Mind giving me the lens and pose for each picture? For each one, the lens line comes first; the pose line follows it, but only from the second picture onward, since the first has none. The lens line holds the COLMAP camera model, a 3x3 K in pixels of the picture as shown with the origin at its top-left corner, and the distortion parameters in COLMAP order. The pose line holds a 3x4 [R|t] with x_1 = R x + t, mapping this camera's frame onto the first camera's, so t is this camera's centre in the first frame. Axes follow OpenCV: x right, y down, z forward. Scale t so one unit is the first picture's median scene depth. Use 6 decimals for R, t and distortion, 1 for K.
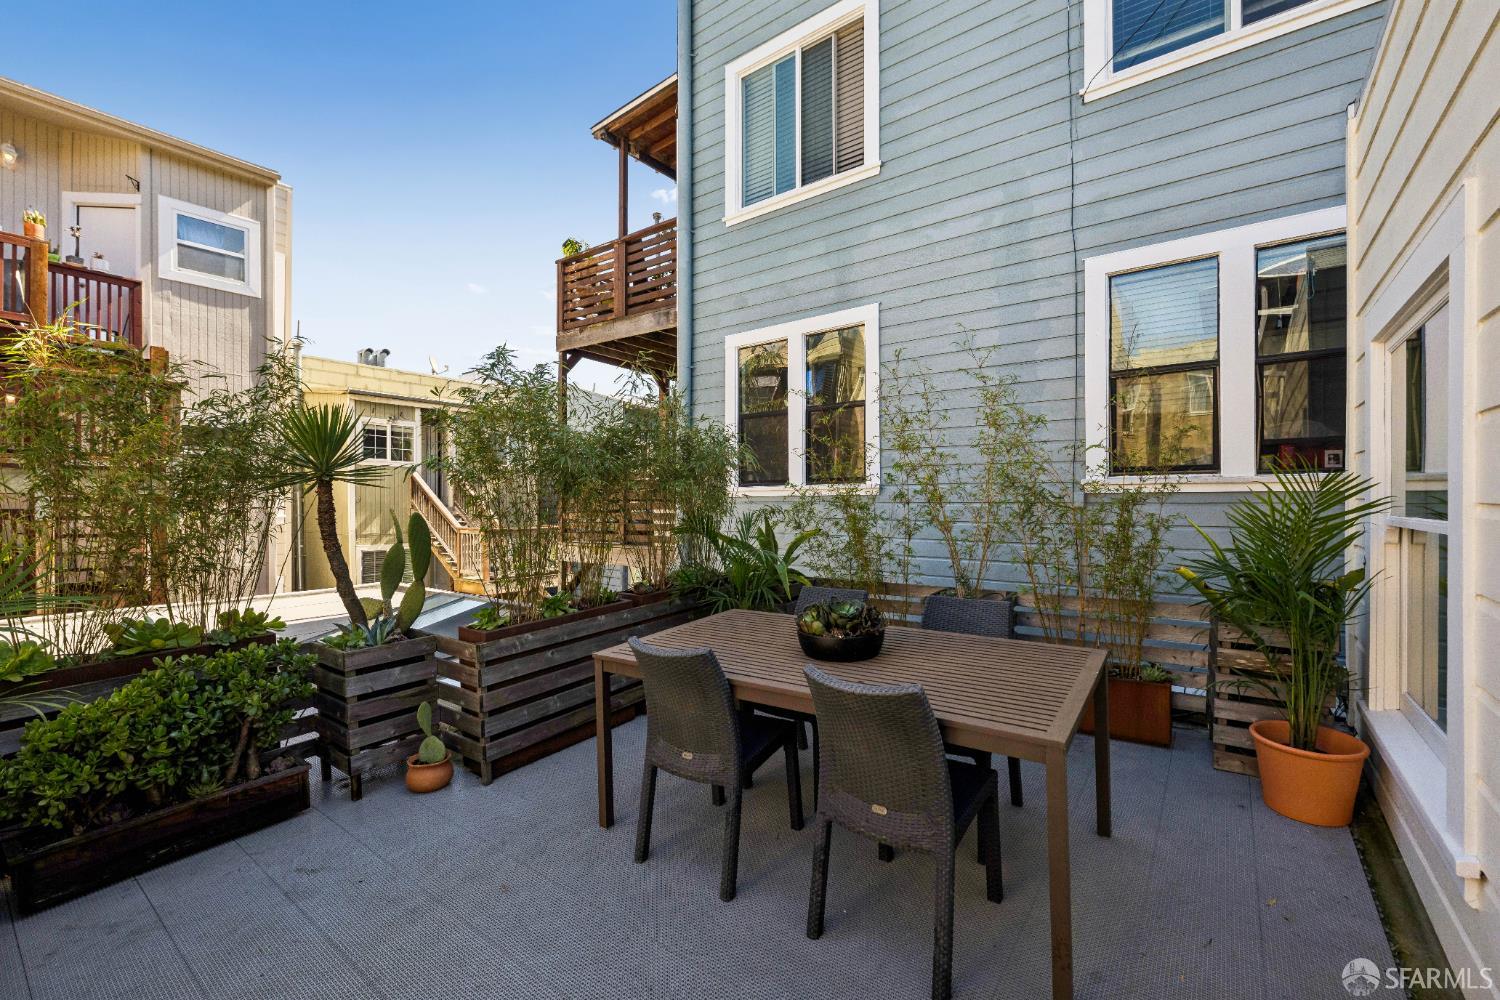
lens RADIAL K [[630.2, 0, 745.0], [0, 630.2, 501.6], [0, 0, 1]] dist [-0.001218, 0.000240]
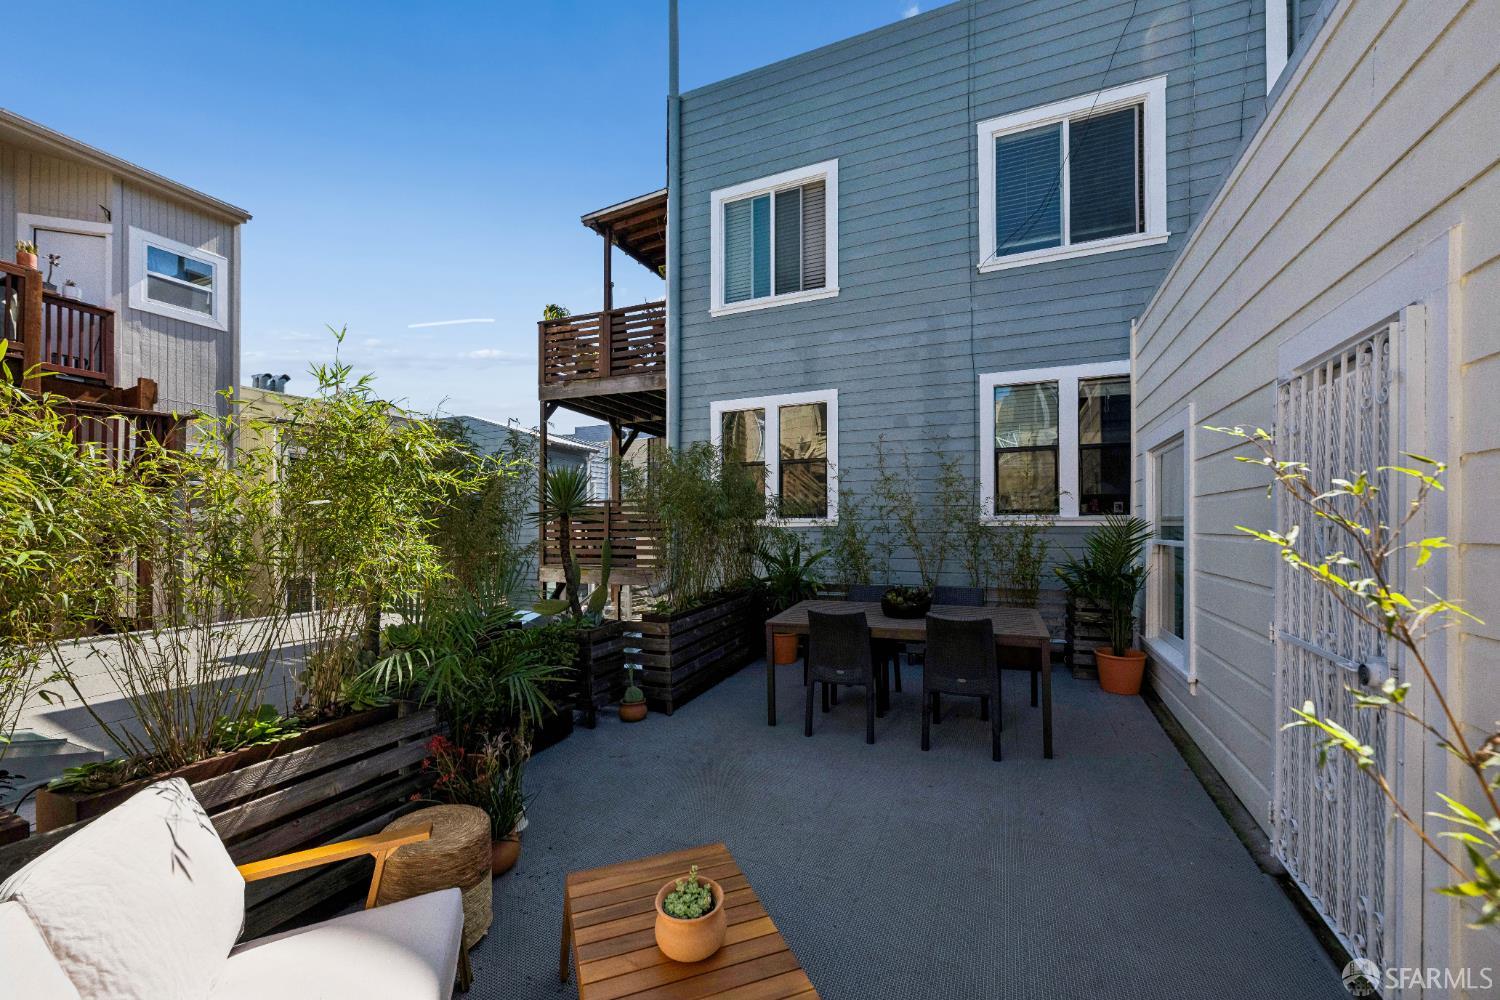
lens RADIAL K [[611.3, 0, 729.6], [0, 611.3, 526.9], [0, 0, 1]] dist [-0.001645, 0.000425]
pose [[0.973844, 0.004367, 0.227175, -0.266533], [-0.002810, 0.999970, -0.007179, 0.000293], [-0.227200, 0.006353, 0.973827, -0.212153]]
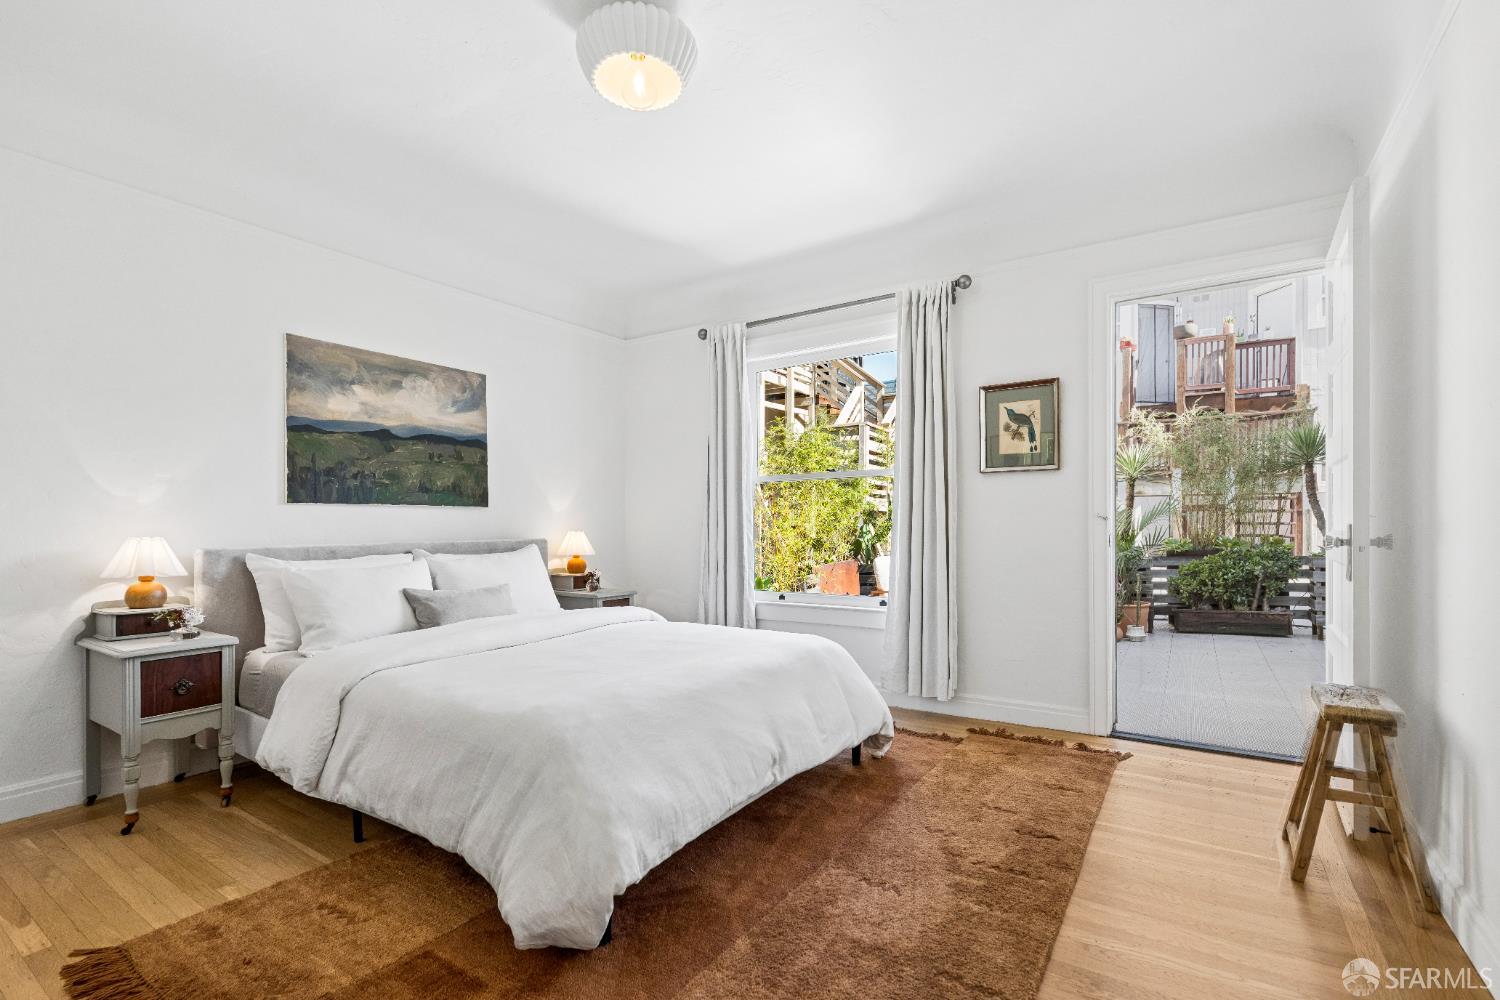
lens RADIAL K [[671.7, 0, 747.9], [0, 671.7, 512.1], [0, 0, 1]] dist [-0.003368, -0.000383]
pose [[0.052094, -0.010669, -0.998585, 0.510421], [-0.005325, 0.999926, -0.010961, 0.060477], [0.998628, 0.005889, 0.052033, -0.306390]]
